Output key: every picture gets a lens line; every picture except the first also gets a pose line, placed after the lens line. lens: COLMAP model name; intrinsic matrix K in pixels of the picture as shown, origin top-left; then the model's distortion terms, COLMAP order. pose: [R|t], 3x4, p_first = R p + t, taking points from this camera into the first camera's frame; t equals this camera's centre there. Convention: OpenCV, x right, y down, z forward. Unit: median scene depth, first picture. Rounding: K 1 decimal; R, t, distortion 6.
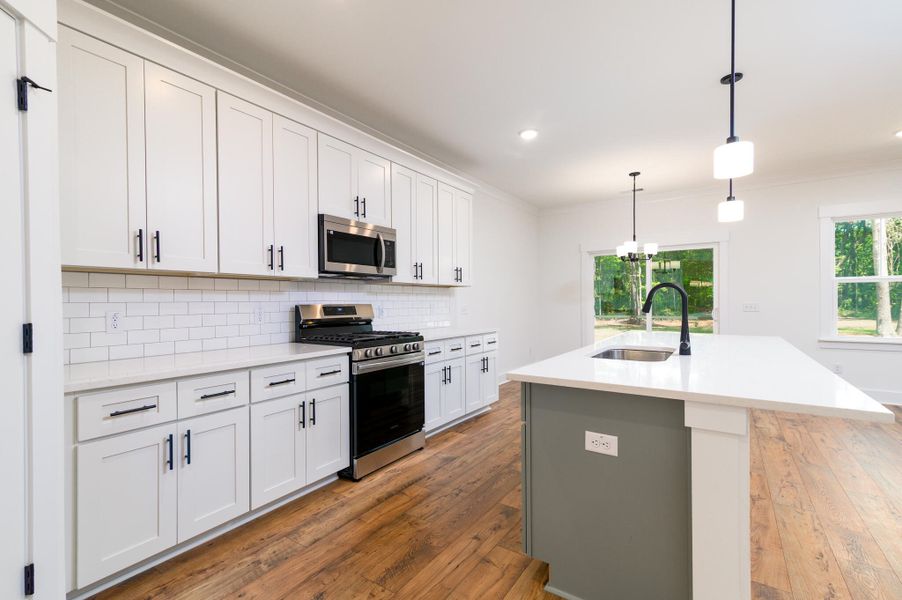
lens RADIAL K [[408.6, 0, 446.3], [0, 408.6, 302.2], [0, 0, 1]] dist [0.009458, -0.000012]
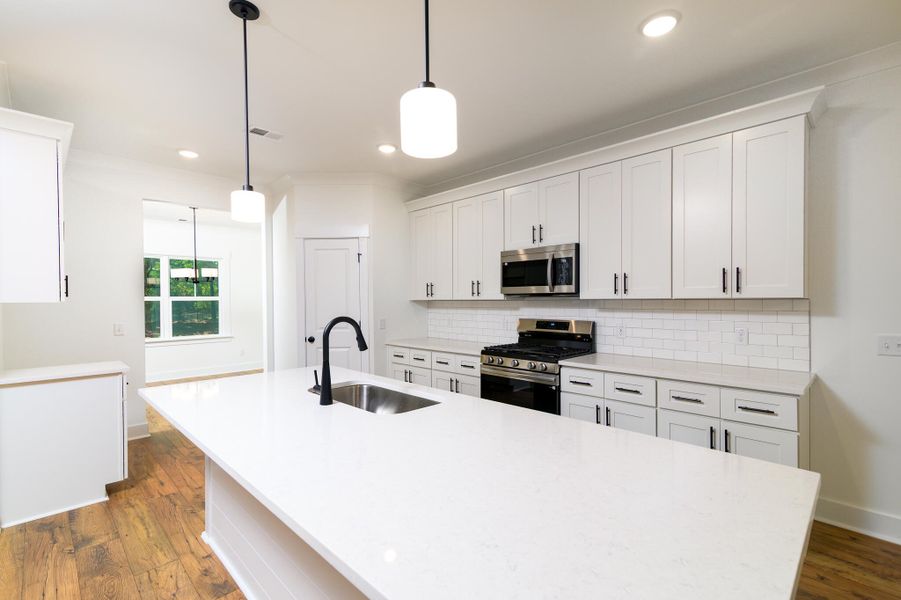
lens RADIAL K [[408.2, 0, 445.8], [0, 408.2, 302.2], [0, 0, 1]] dist [0.009458, -0.000012]
pose [[-0.193426, 0.014549, -0.981007, 0.980881], [0.005714, 0.999890, 0.013702, -0.065610], [0.981098, -0.002955, -0.193488, 1.014642]]
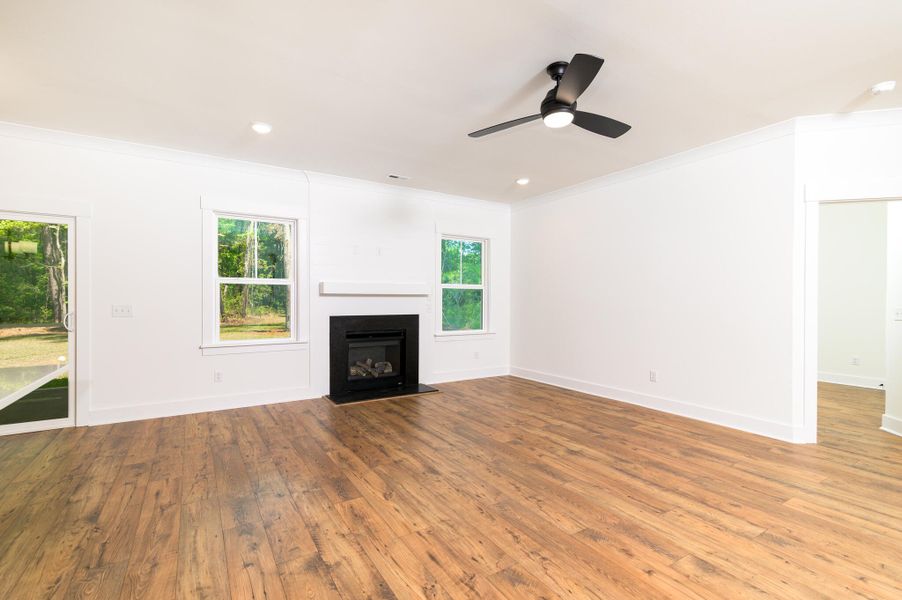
lens RADIAL K [[408.6, 0, 446.3], [0, 408.6, 302.2], [0, 0, 1]] dist [0.009458, -0.000012]
pose [[0.405662, 0.003317, 0.914017, 0.515163], [-0.004267, 0.999989, -0.001736, -0.009789], [-0.914013, -0.003196, 0.405672, 0.265577]]
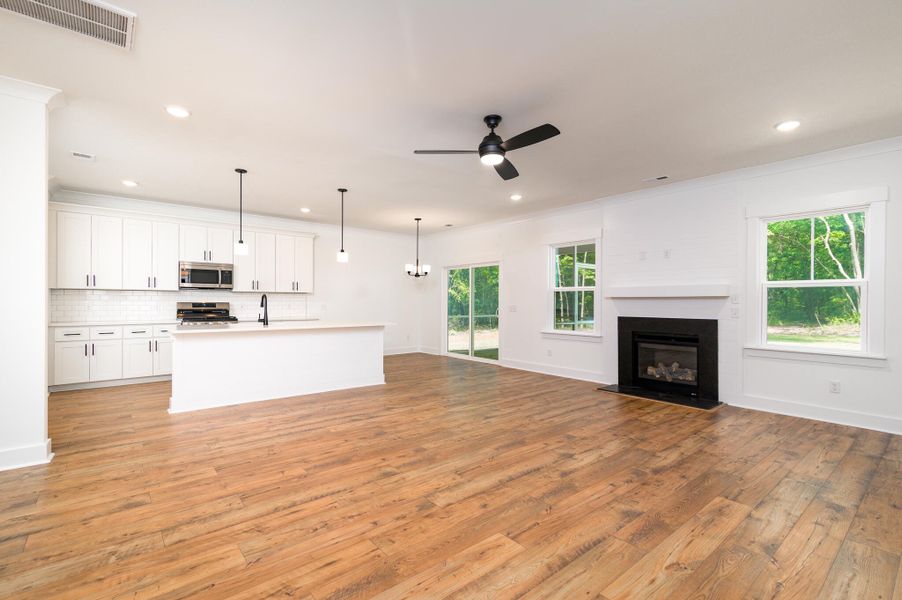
lens RADIAL K [[413.4, 0, 448.5], [0, 413.4, 300.4], [0, 0, 1]] dist [0.011089, -0.000143]
pose [[0.960427, 0.010486, -0.278335, 1.627236], [-0.012123, 0.999918, -0.004164, -0.011384], [0.278269, 0.007374, 0.960475, -0.714939]]
